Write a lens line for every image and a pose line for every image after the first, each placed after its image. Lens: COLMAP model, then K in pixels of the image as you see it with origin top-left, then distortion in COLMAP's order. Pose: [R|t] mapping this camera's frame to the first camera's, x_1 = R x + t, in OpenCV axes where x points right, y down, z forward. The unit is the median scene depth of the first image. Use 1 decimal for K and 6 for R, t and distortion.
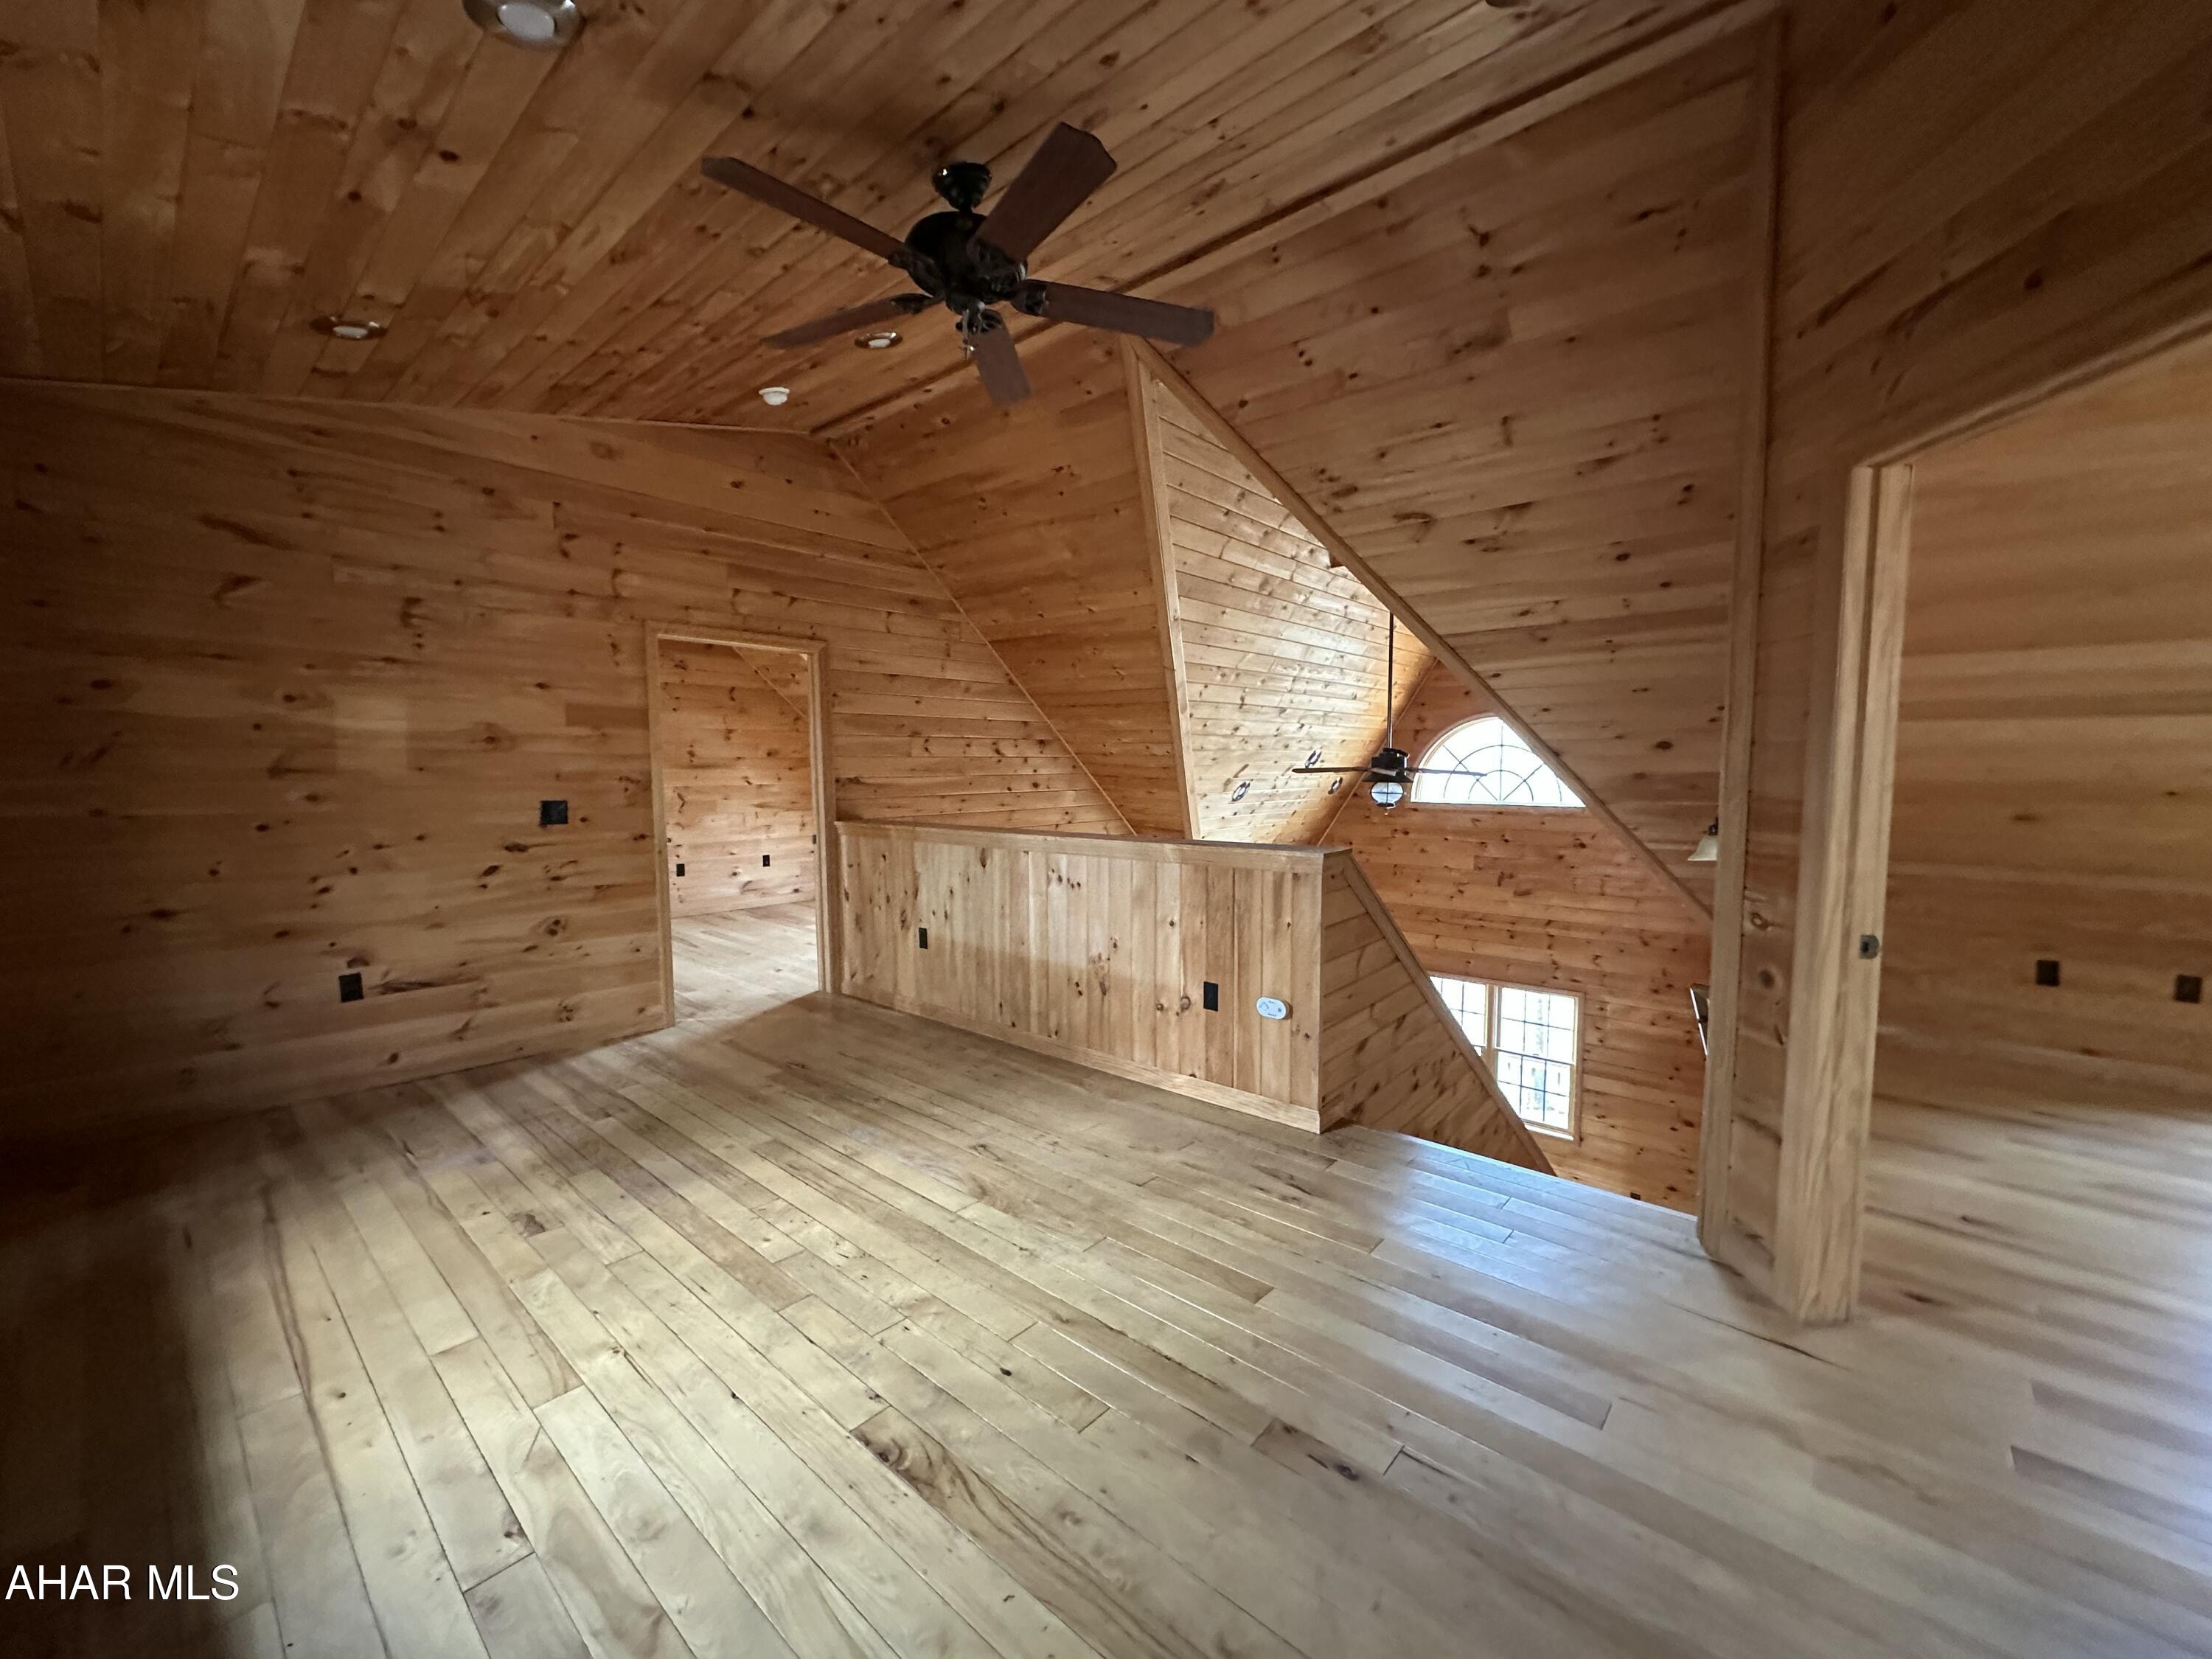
lens RADIAL K [[878.7, 0, 1102.8], [0, 878.7, 827.8], [0, 0, 1]] dist [-0.002339, 0.000285]
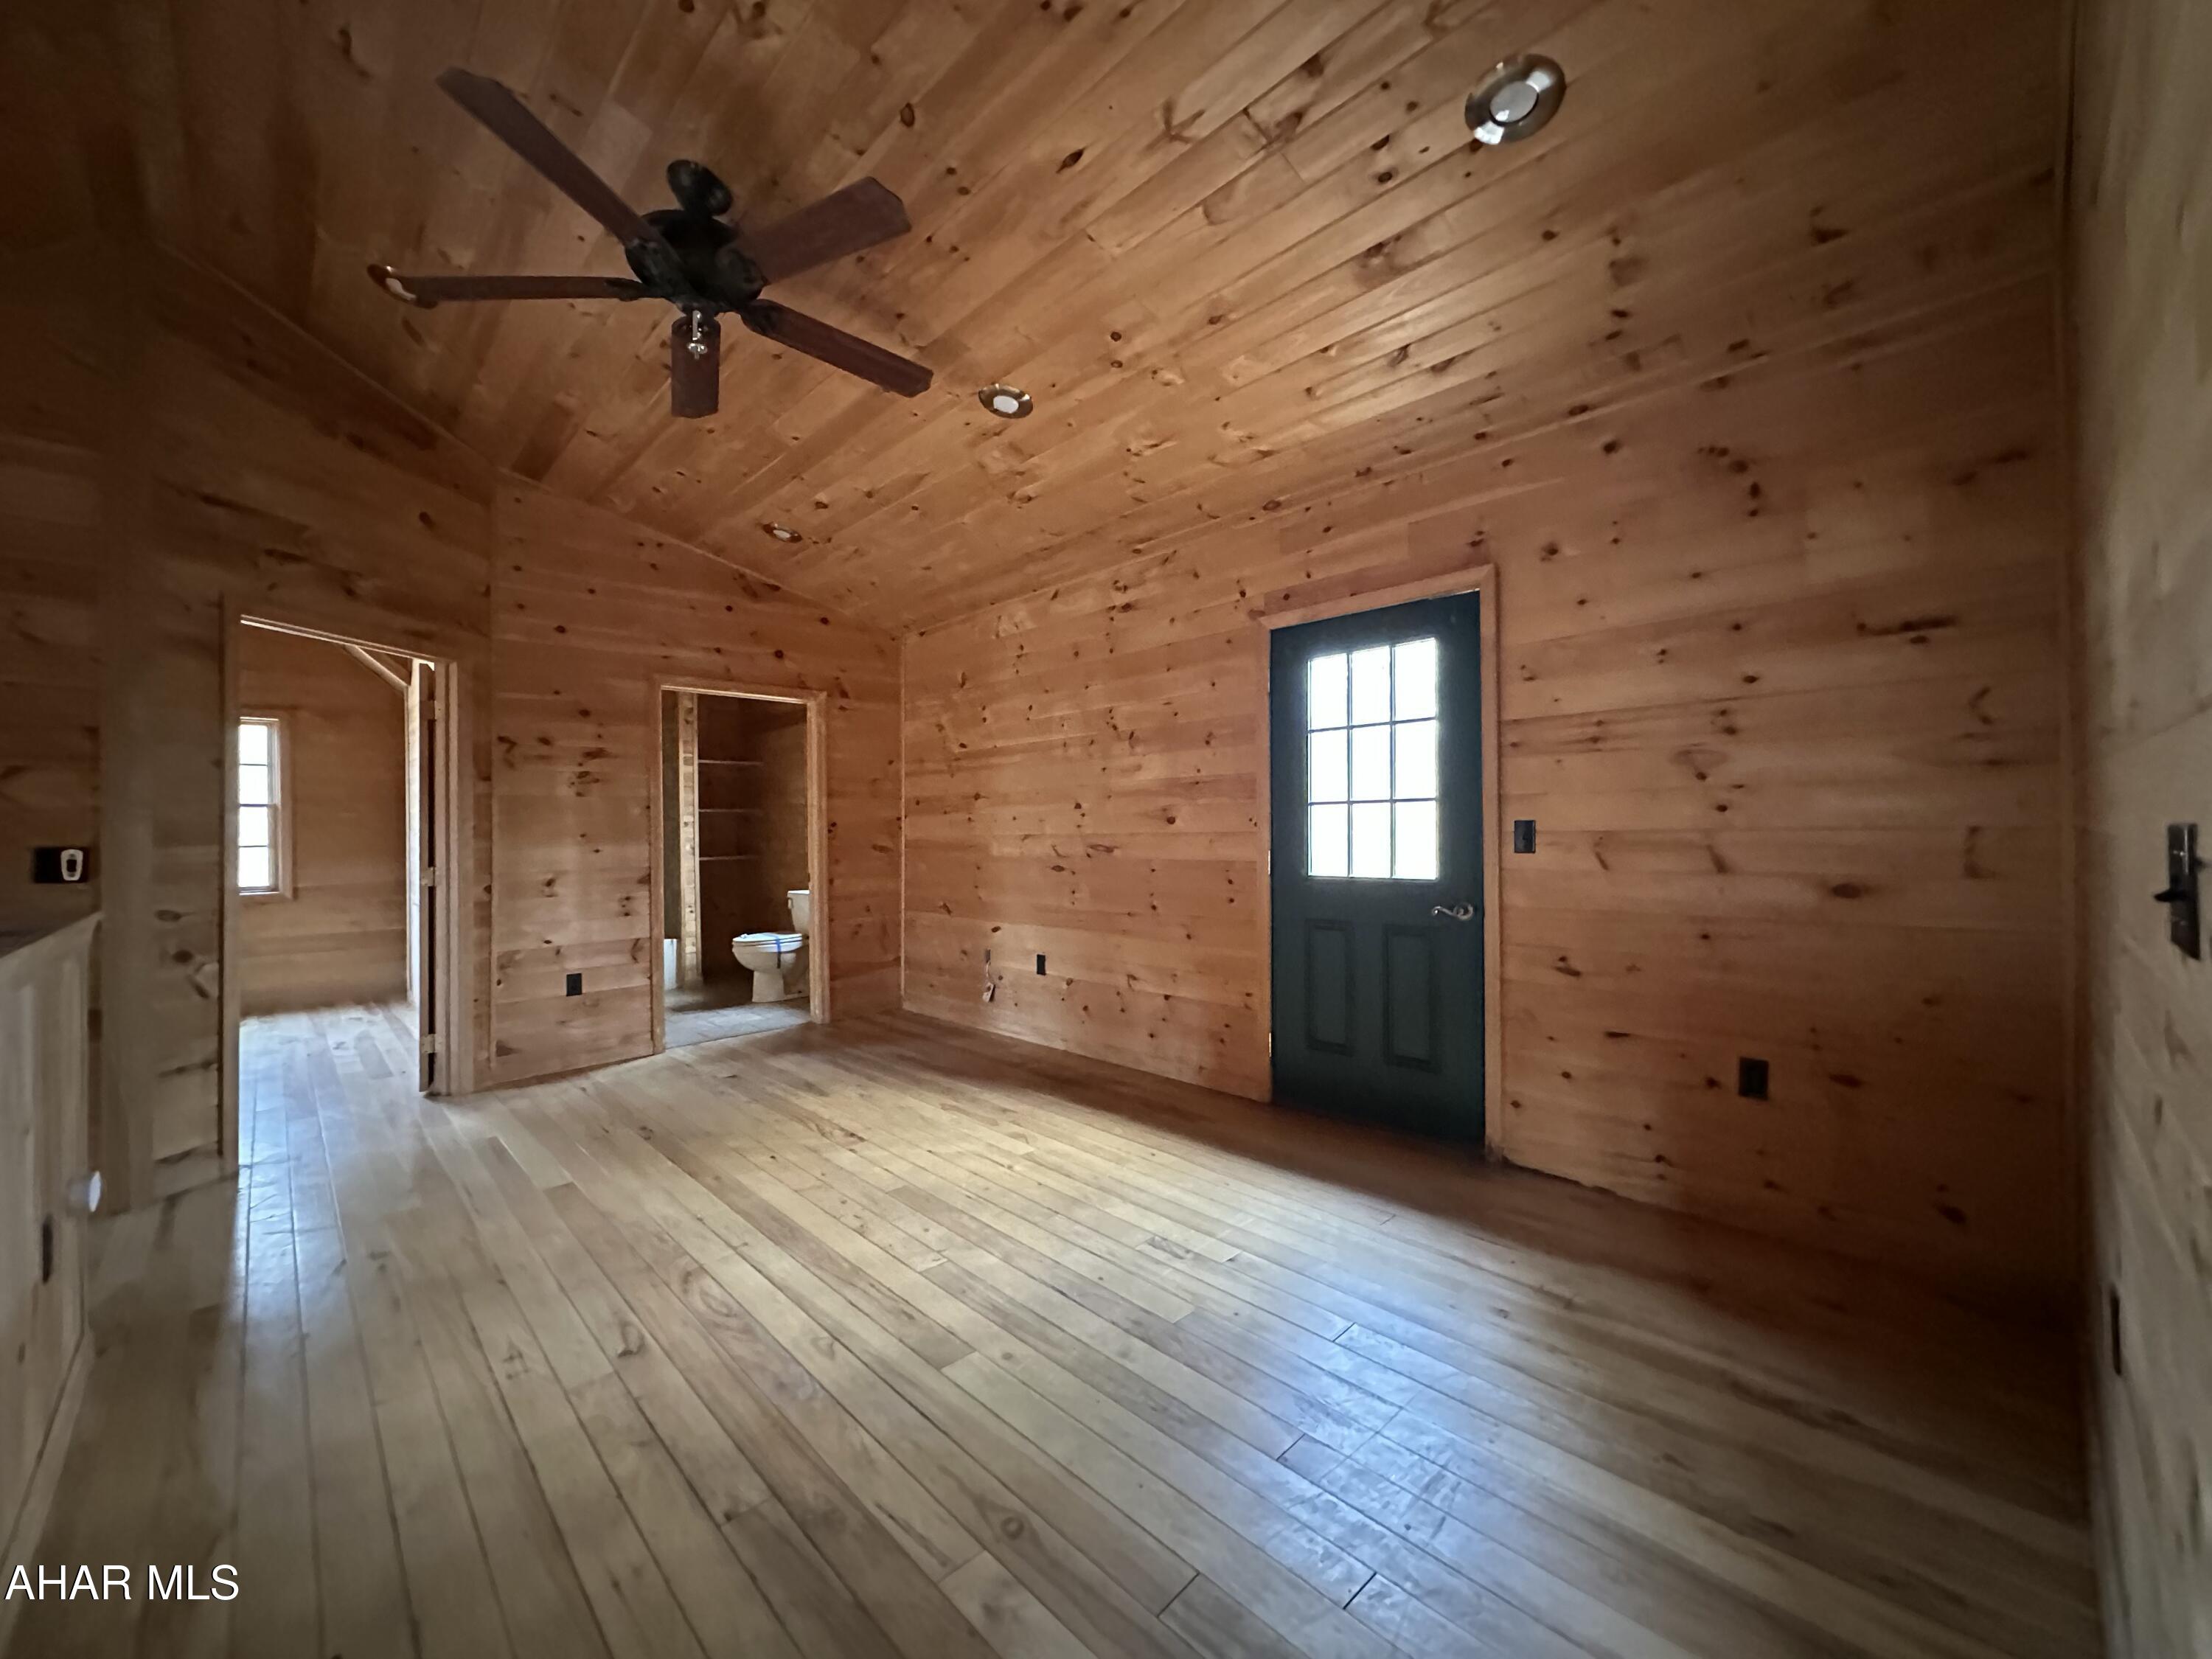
lens RADIAL K [[878.7, 0, 1102.8], [0, 878.7, 827.8], [0, 0, 1]] dist [-0.002339, 0.000285]
pose [[-0.995840, 0.012840, 0.090211, -0.590410], [0.019059, 0.997475, 0.068409, -0.068766], [-0.089105, 0.069844, -0.993570, 1.698043]]
